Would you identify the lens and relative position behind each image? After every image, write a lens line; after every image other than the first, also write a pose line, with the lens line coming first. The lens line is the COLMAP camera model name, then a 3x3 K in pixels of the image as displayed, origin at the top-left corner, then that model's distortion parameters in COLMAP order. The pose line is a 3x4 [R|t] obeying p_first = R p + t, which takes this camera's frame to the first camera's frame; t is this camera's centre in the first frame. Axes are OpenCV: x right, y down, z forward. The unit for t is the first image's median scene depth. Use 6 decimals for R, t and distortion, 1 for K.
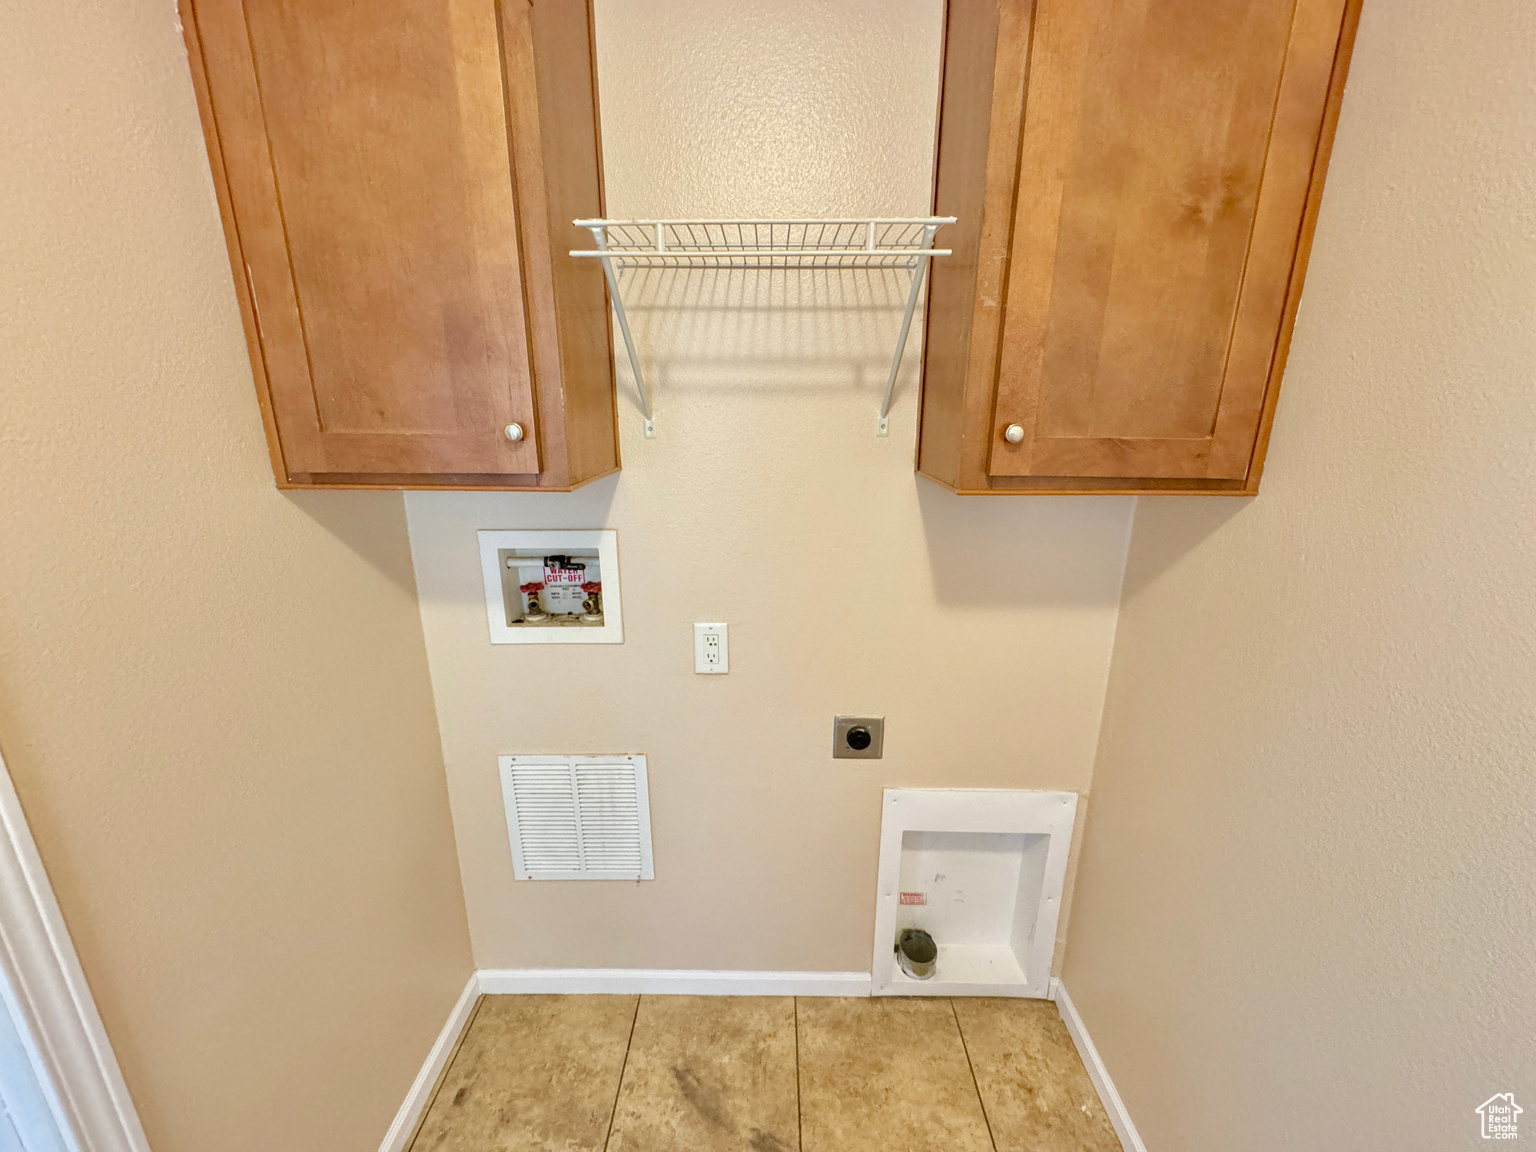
lens RADIAL K [[611.5, 0, 768.5], [0, 611.5, 576.8], [0, 0, 1]] dist [-0.003779, 0.000576]
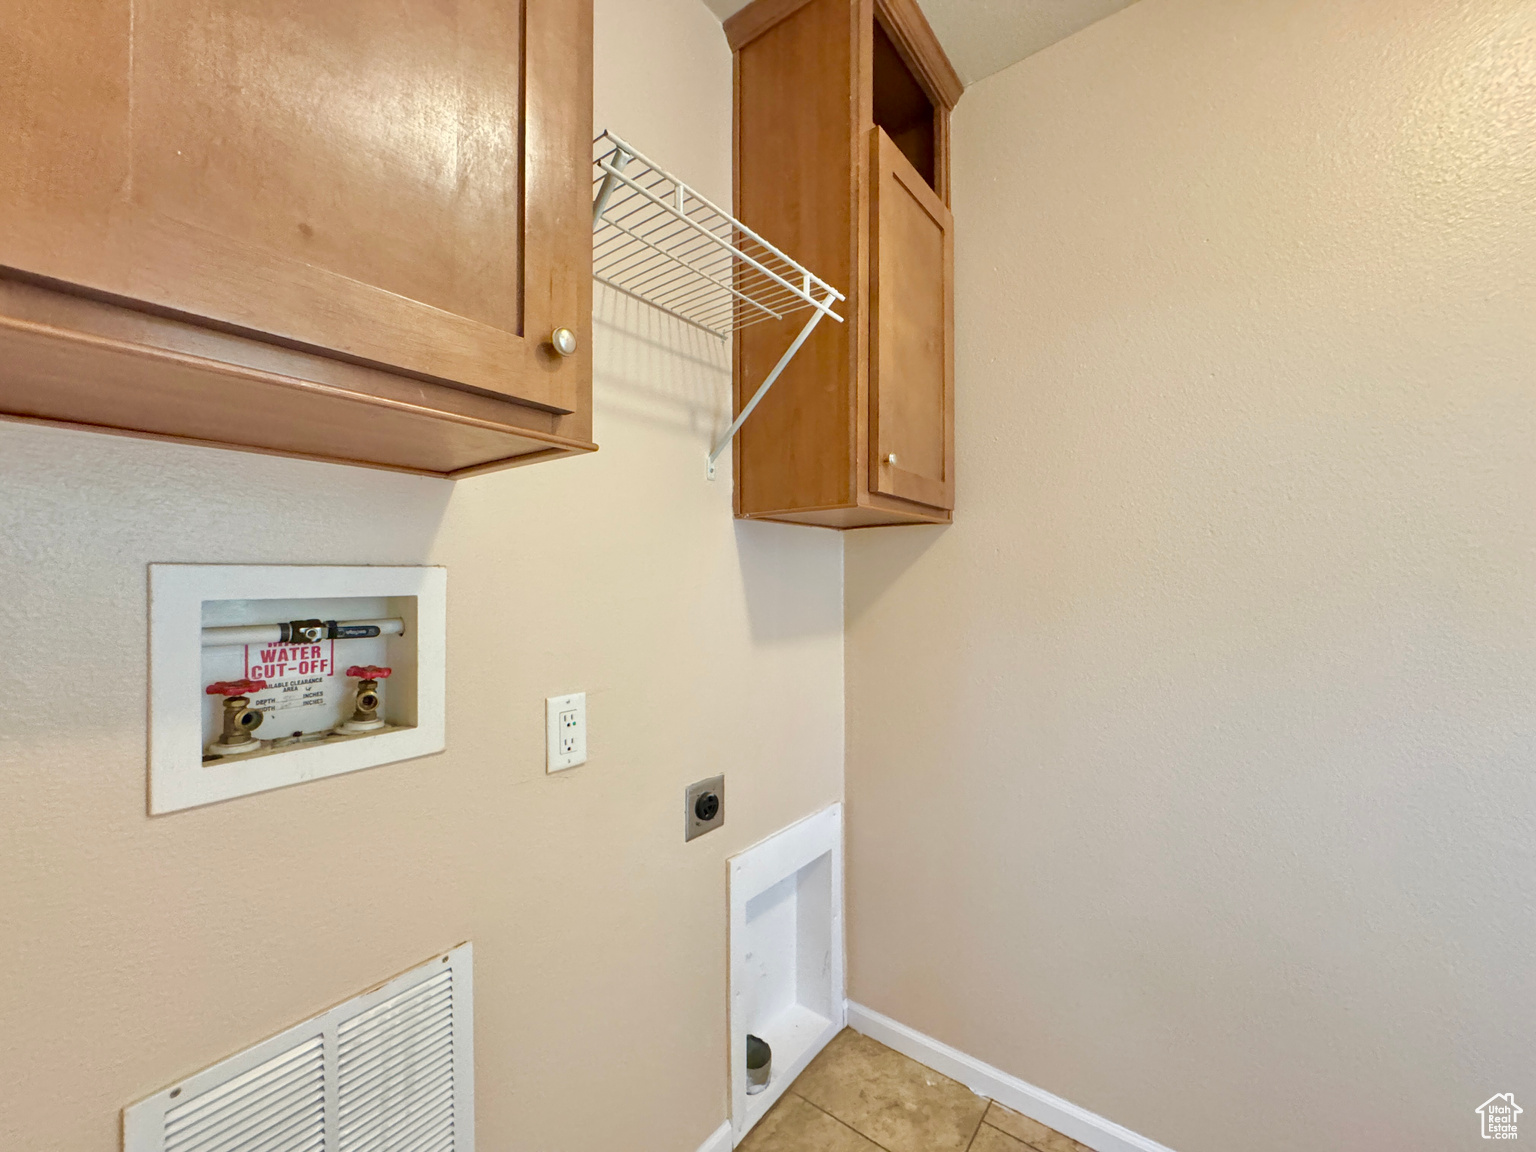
lens RADIAL K [[611.5, 0, 769.2], [0, 611.5, 576.4], [0, 0, 1]] dist [-0.003779, 0.000576]
pose [[0.602237, 0.002187, 0.798314, -0.526195], [0.217142, 0.961845, -0.166444, 0.110641], [-0.768219, 0.273586, 0.578784, 0.327114]]
